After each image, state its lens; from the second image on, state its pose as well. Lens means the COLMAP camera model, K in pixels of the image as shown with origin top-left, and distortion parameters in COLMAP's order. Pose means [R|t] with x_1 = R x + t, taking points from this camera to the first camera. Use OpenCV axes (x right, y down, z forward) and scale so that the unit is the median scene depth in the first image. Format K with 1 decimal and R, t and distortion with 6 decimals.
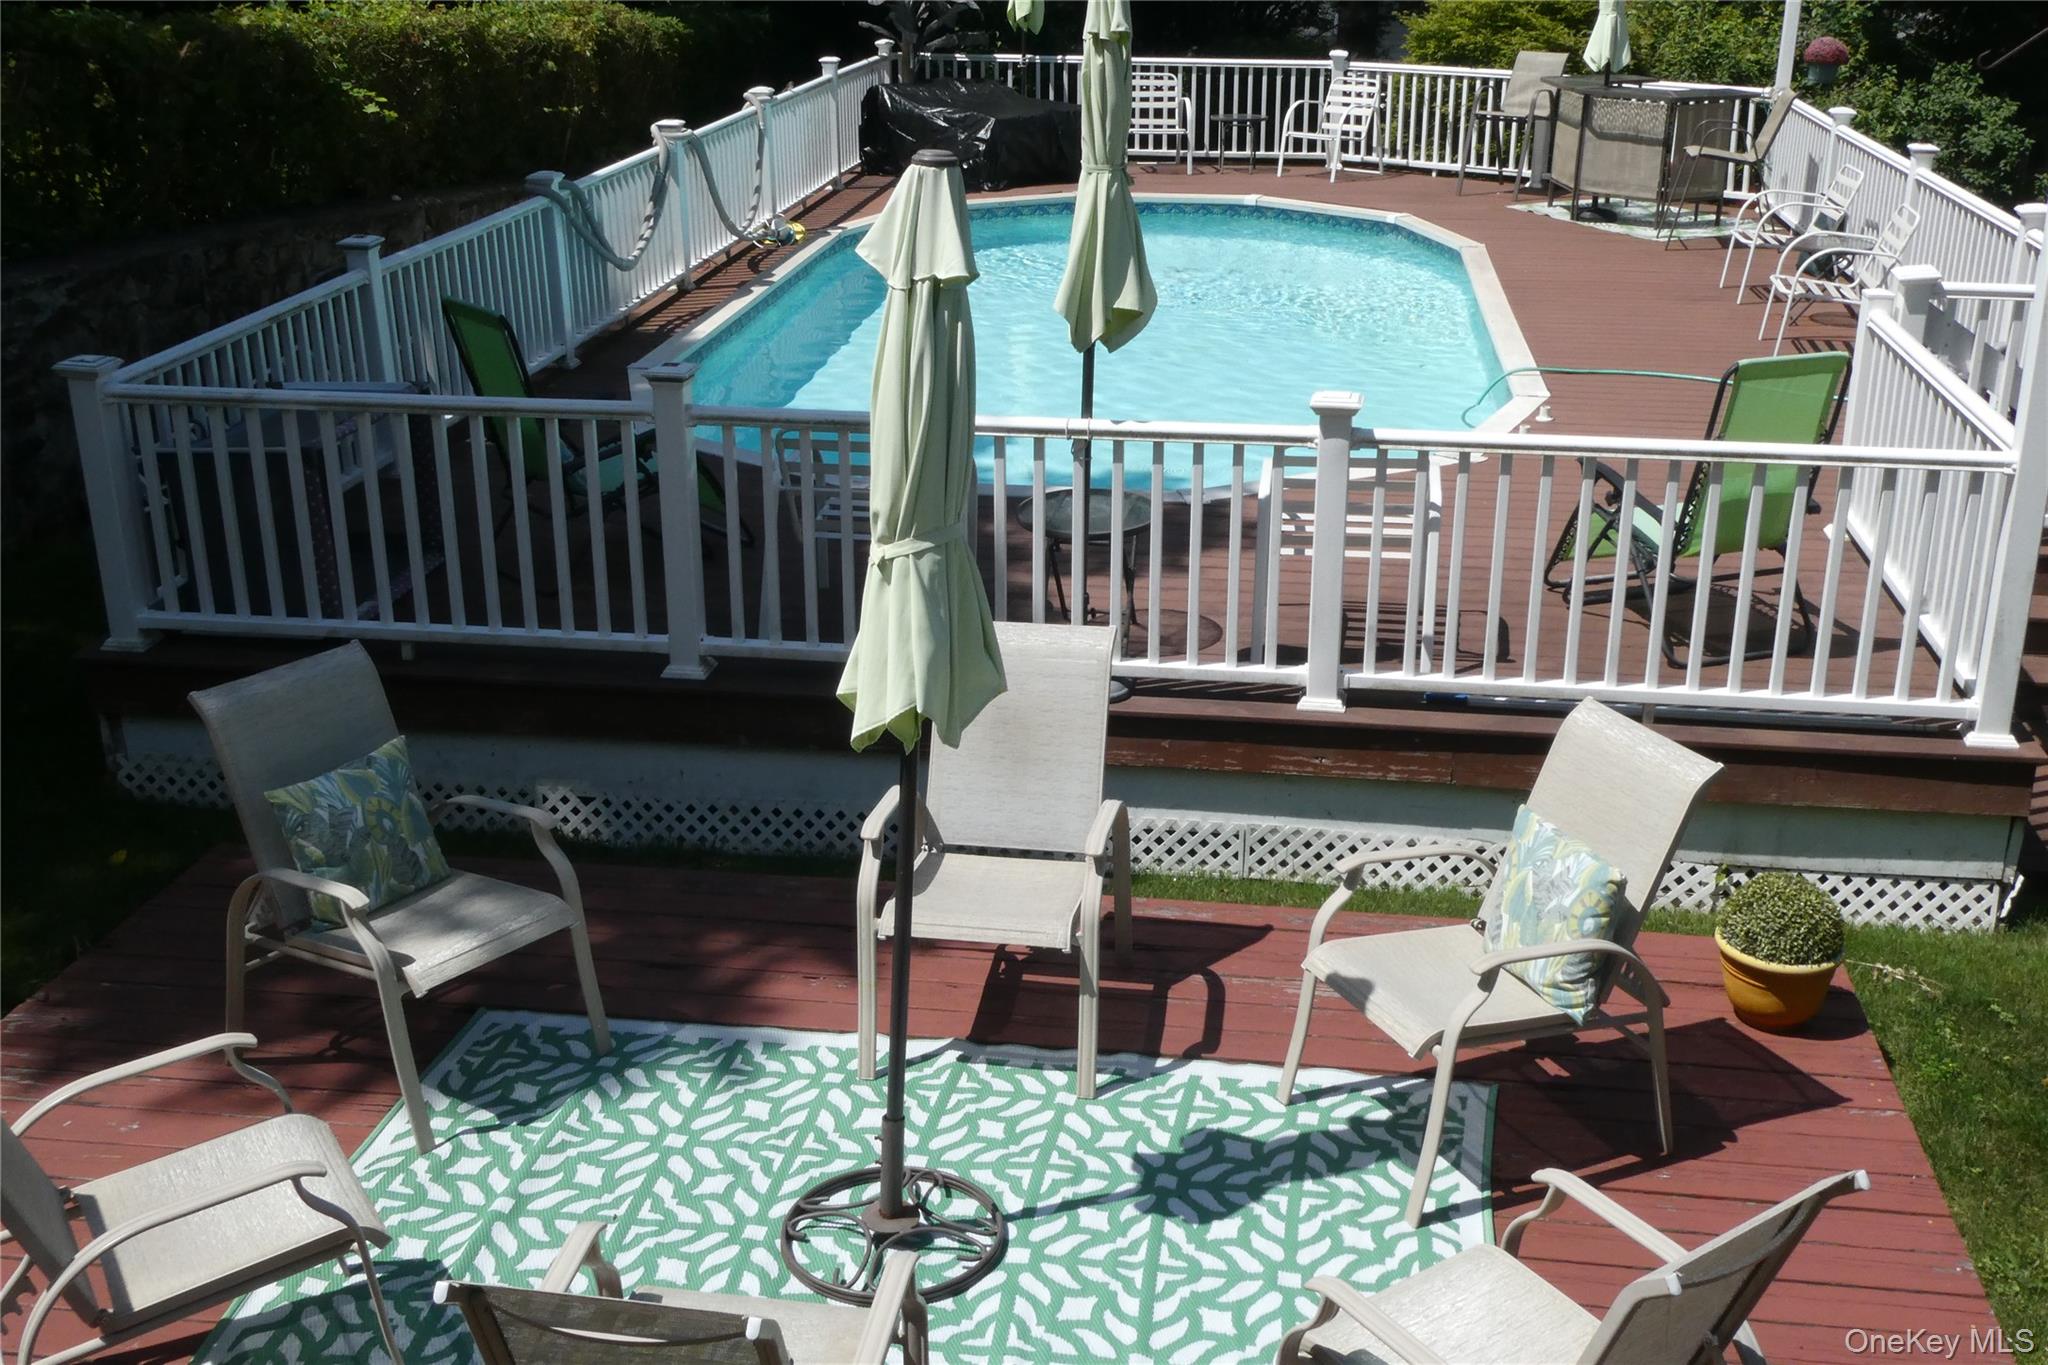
lens RADIAL K [[2161.6, 0, 1024.0], [0, 2161.6, 682.5], [0, 0, 1]] dist [0.006820, -0.005882]
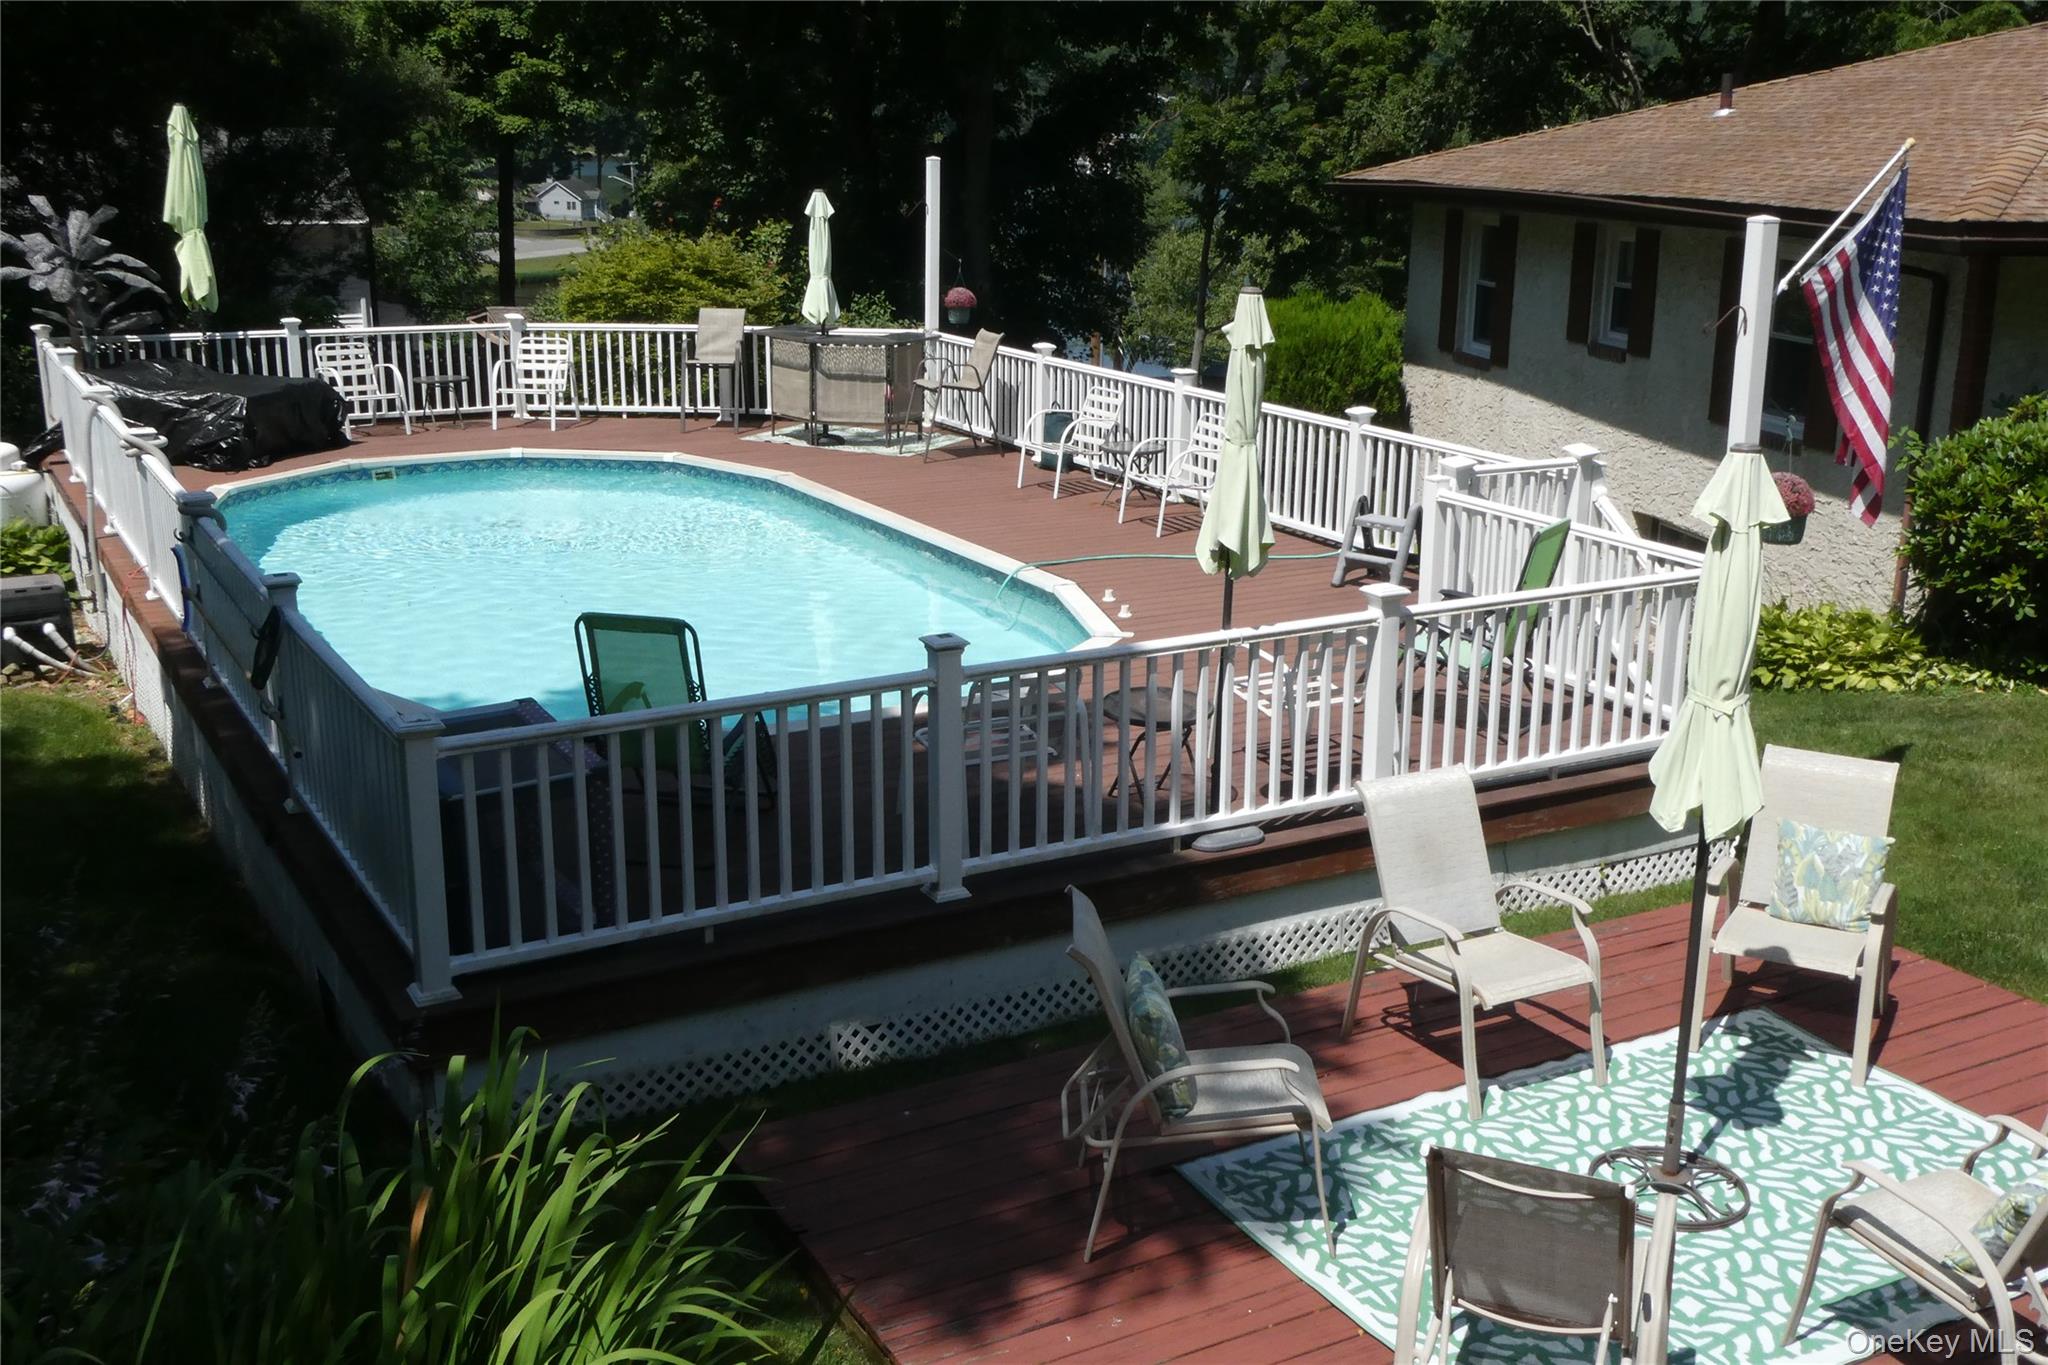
lens RADIAL K [[2069.8, 0, 1023.7], [0, 2069.8, 658.9], [0, 0, 1]] dist [0.007823, 0.010000]
pose [[0.799960, -0.148135, 0.581480, -0.300185], [0.204818, 0.978258, -0.032558, -0.033646], [-0.564015, 0.145143, 0.812909, 0.020393]]
